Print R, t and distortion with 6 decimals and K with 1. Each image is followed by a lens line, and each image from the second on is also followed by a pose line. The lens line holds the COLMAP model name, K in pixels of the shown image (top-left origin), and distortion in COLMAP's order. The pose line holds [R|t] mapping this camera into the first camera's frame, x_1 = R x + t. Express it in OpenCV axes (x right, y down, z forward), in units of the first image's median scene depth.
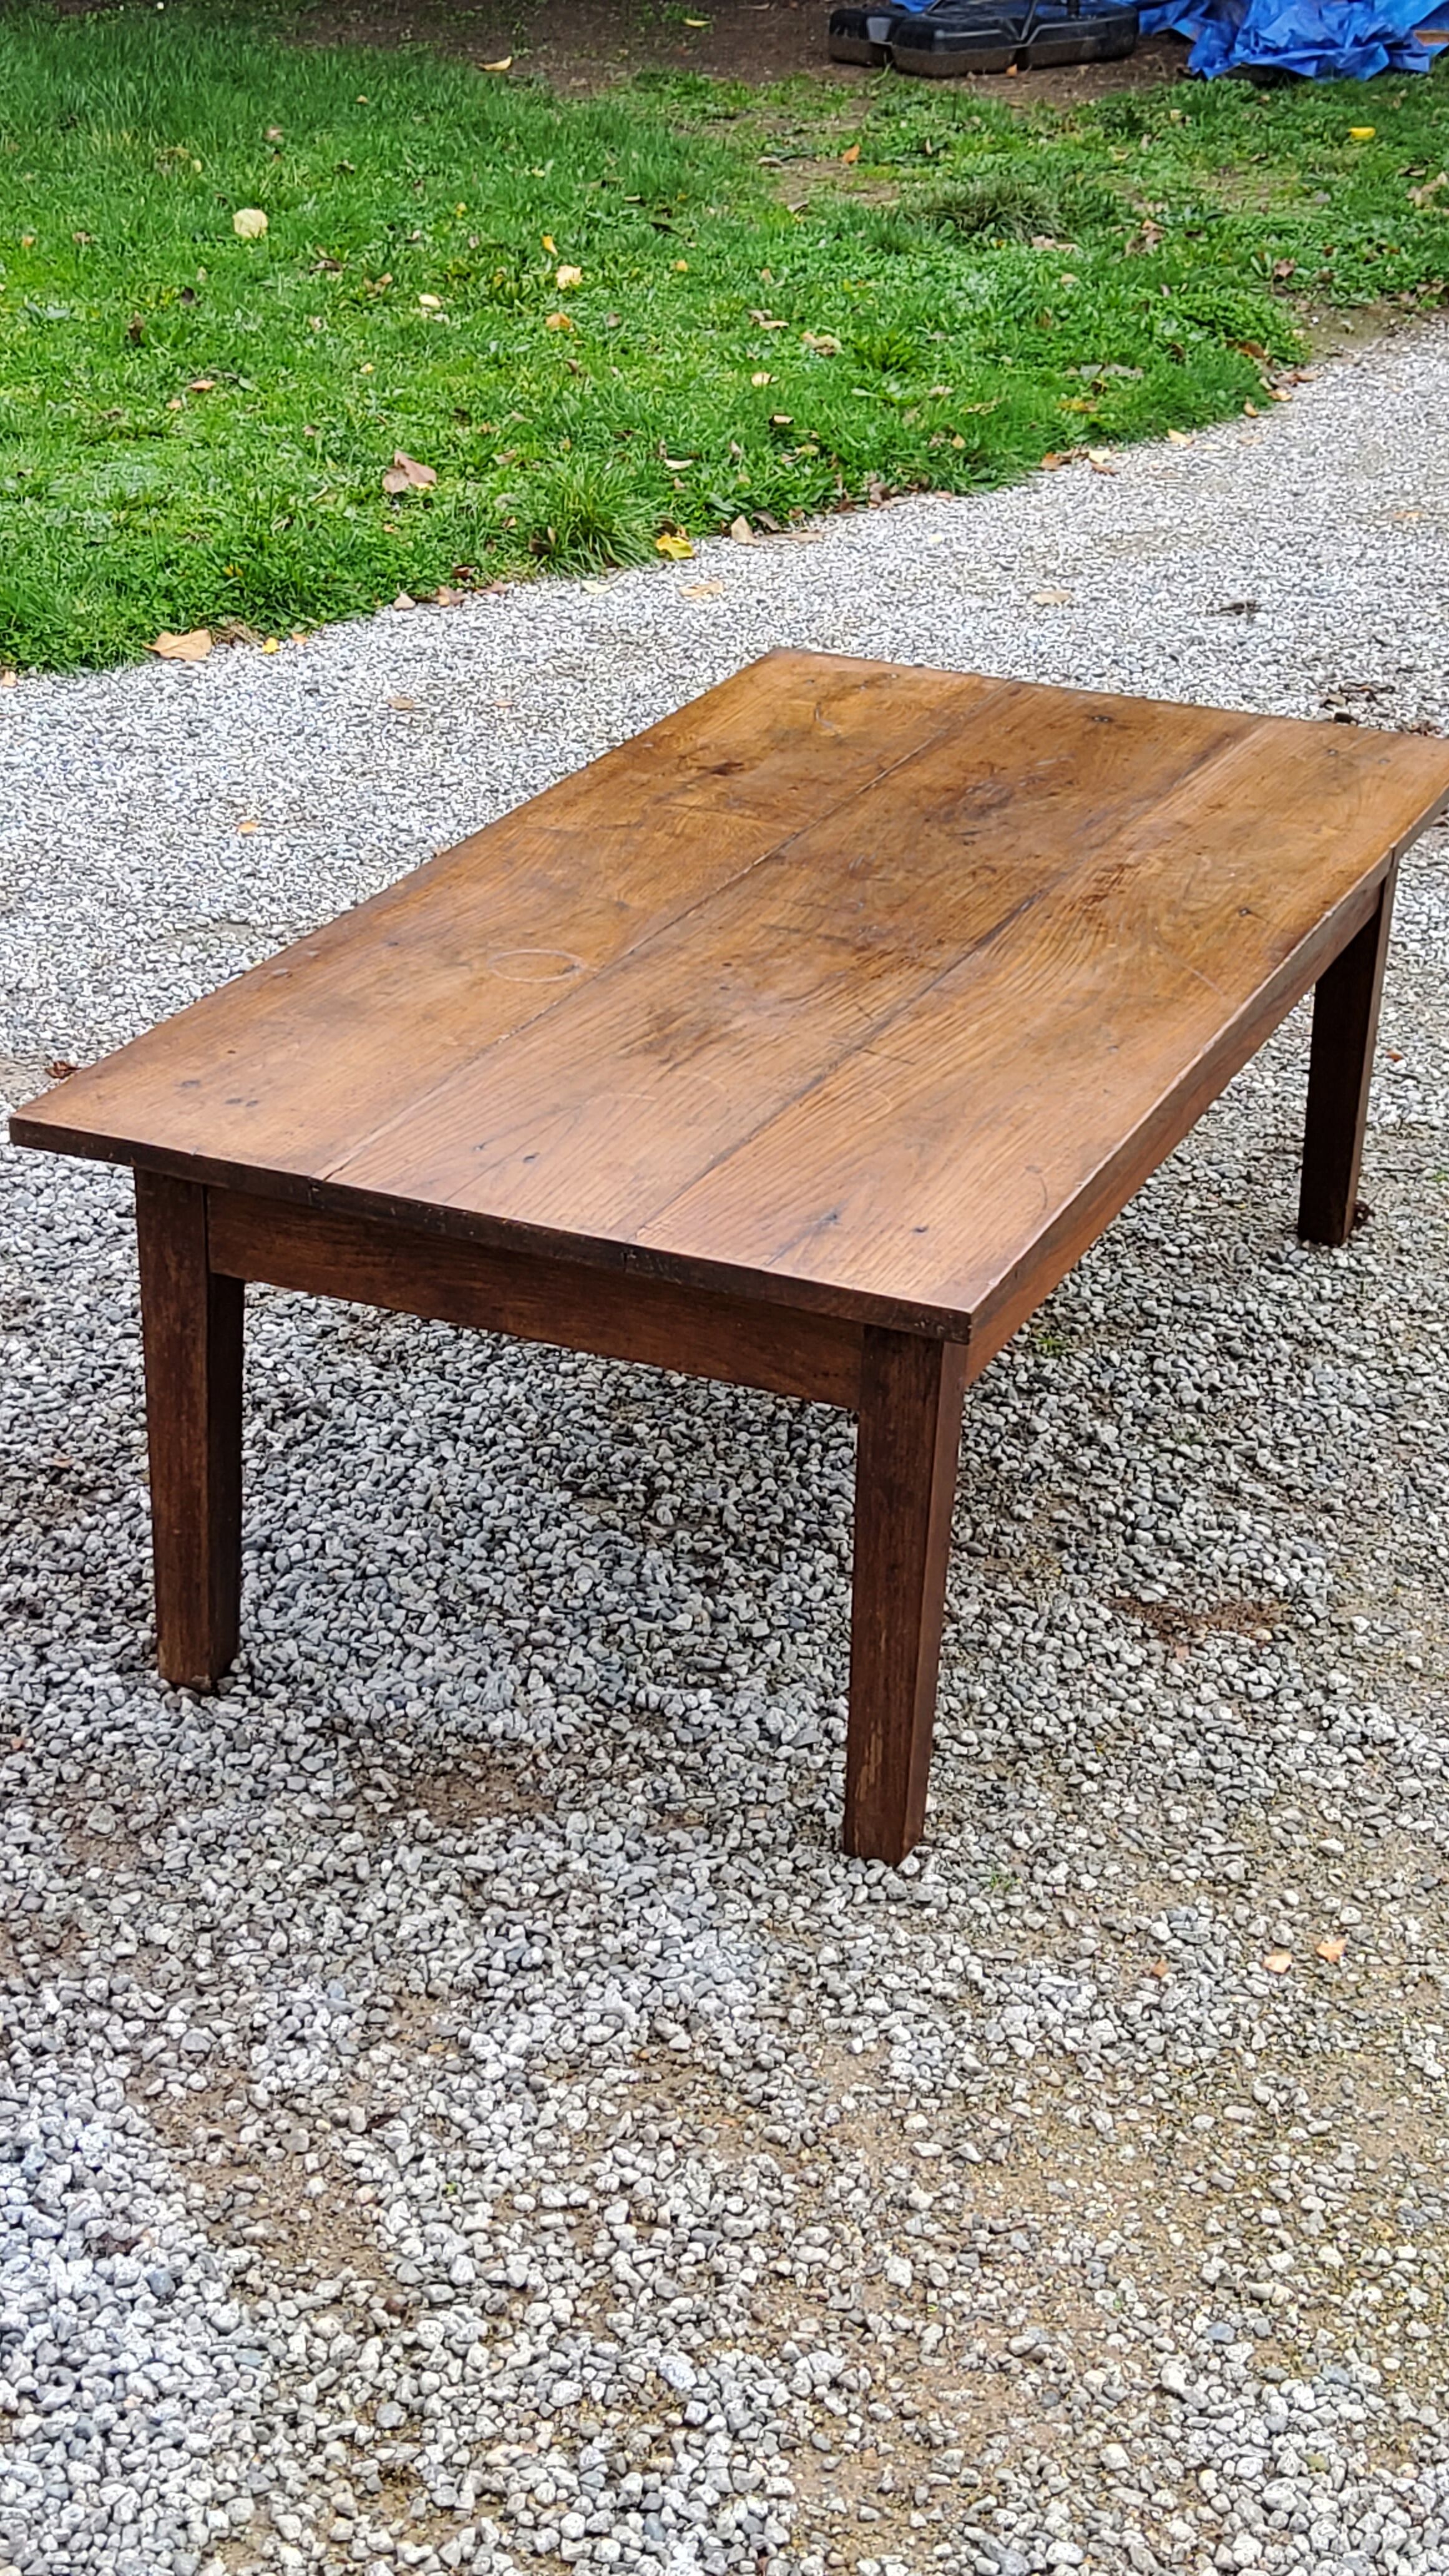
lens RADIAL K [[3855.5, 0, 729.2], [0, 3855.5, 1289.7], [0, 0, 1]] dist [0.119380, 0.000000]
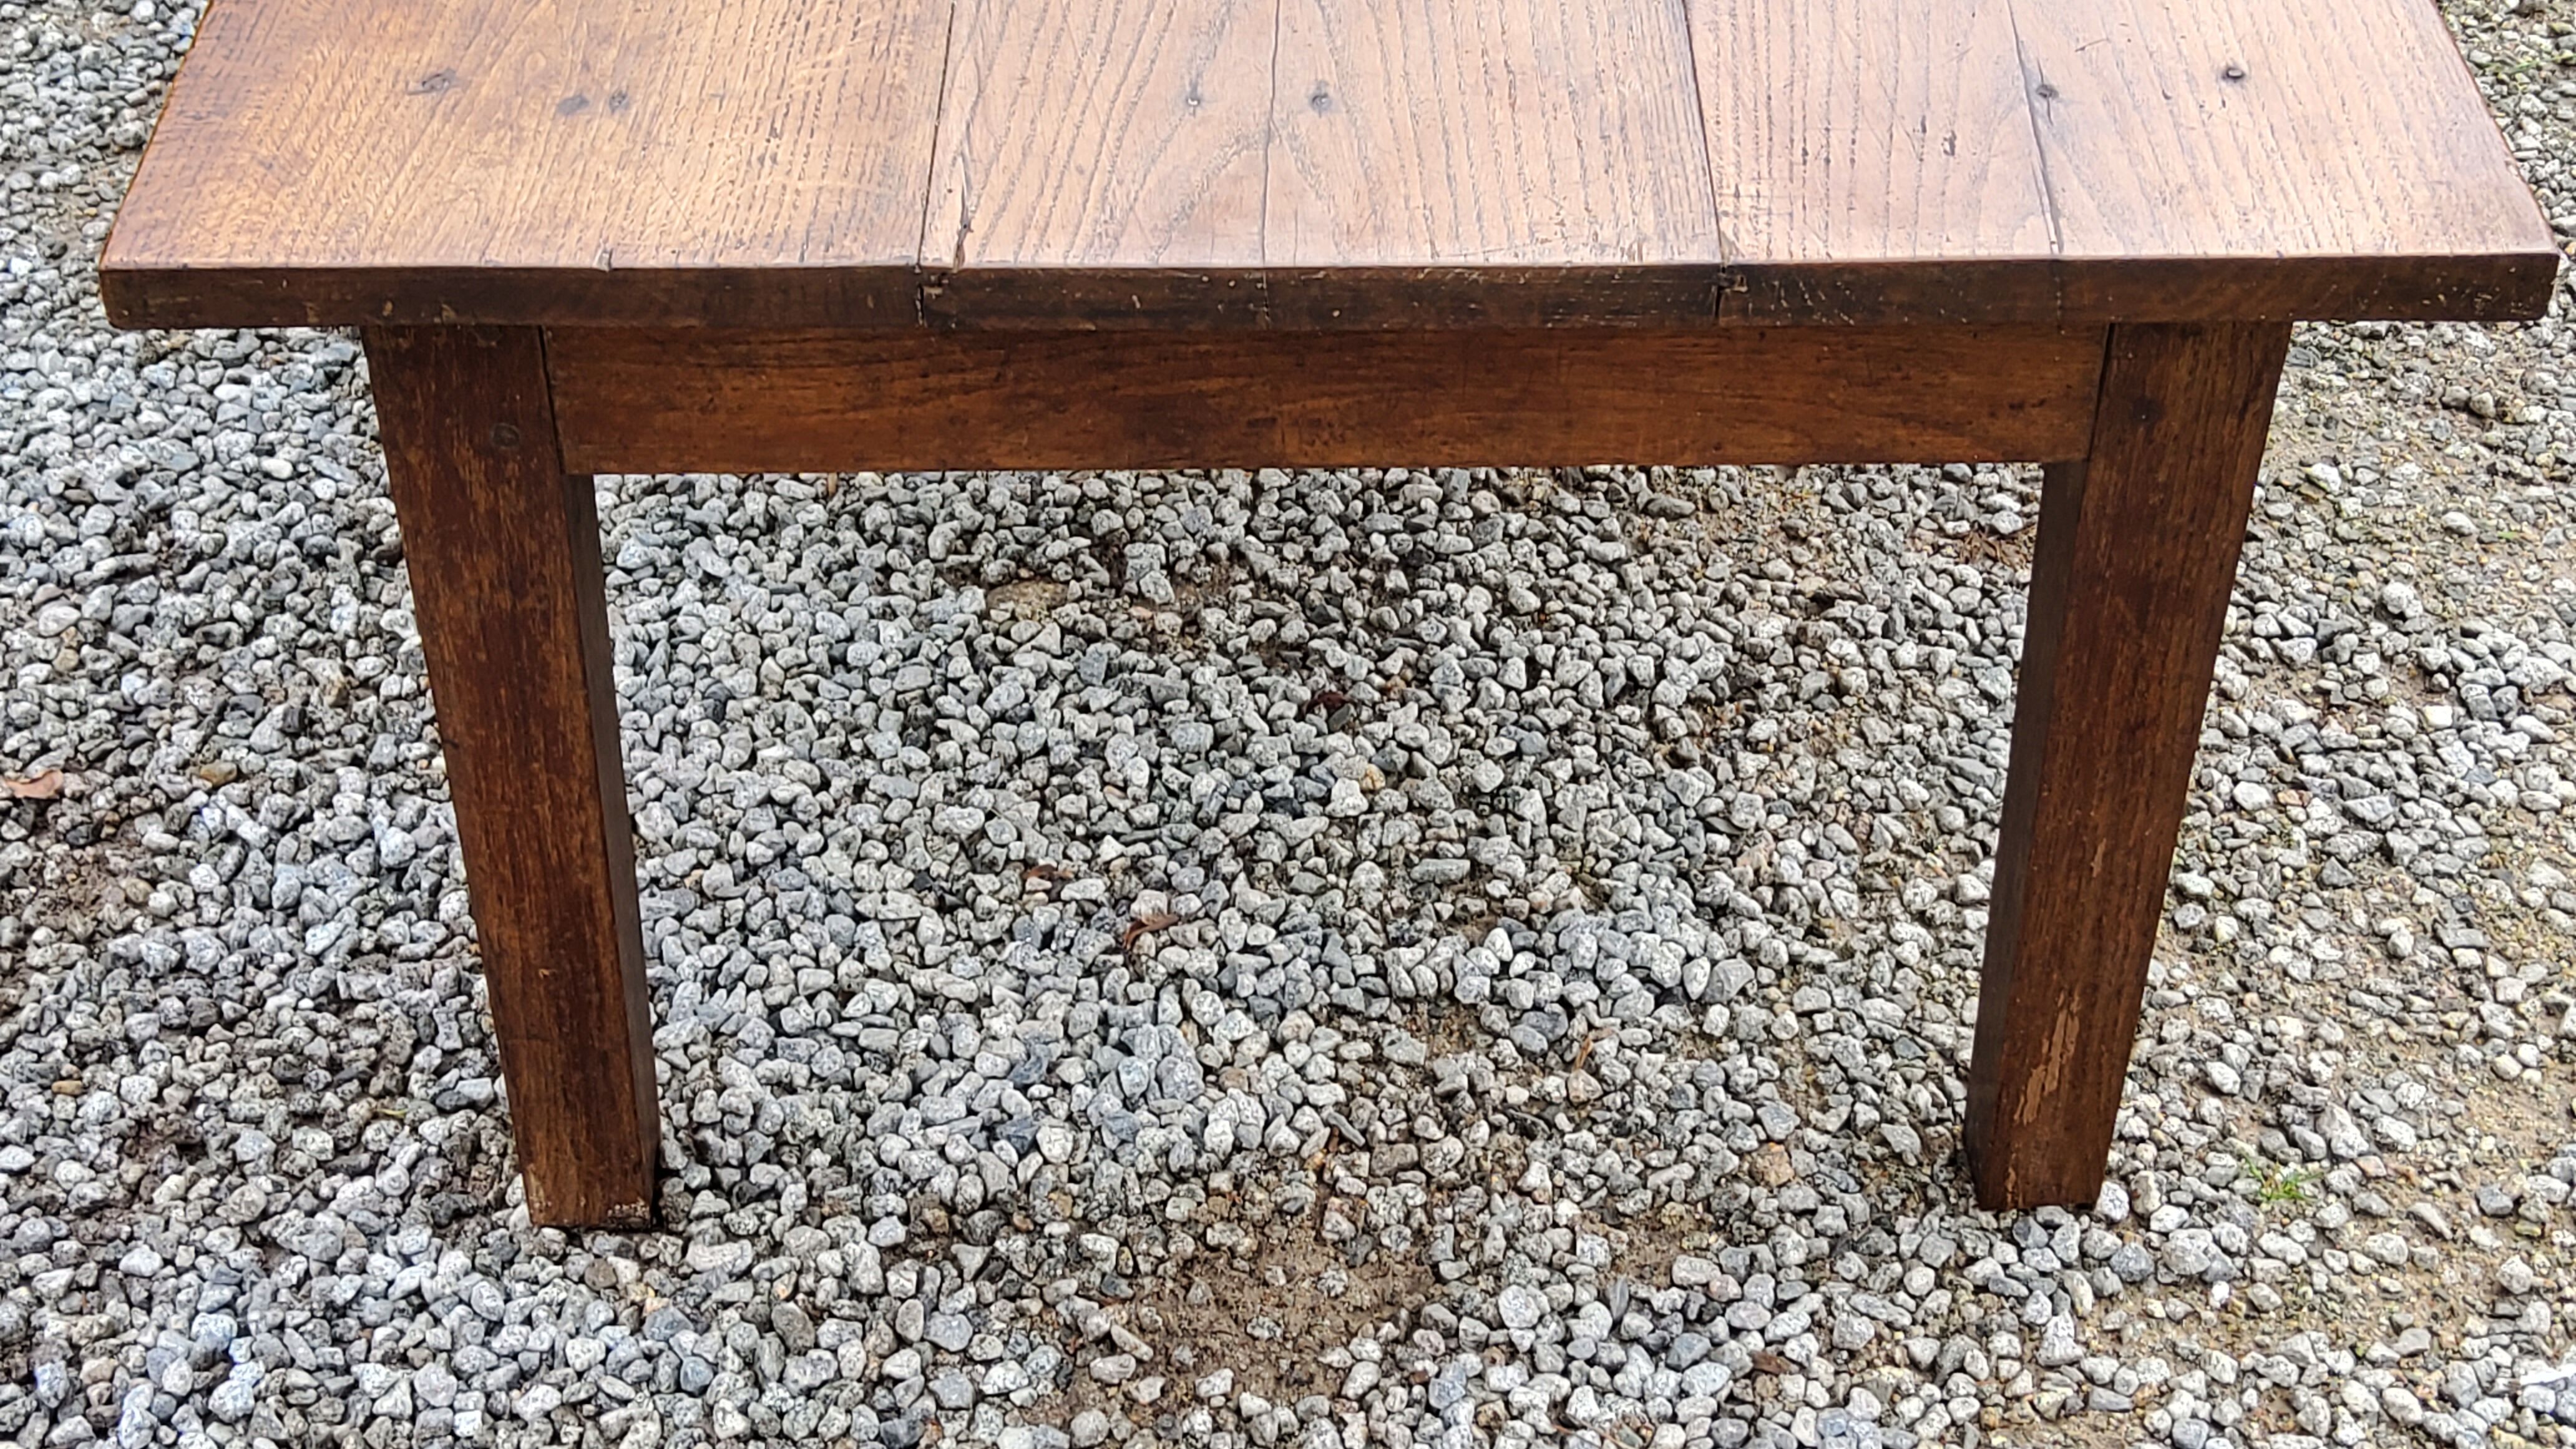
lens RADIAL K [[3855.5, 0, 1280.5], [0, 3855.5, 724.2], [0, 0, 1]] dist [0.119380, 0.000000]
pose [[0.915114, -0.275316, 0.294564, -0.183700], [0.195573, 0.941972, 0.272838, -0.078566], [-0.352587, -0.192069, 0.915856, 0.497019]]
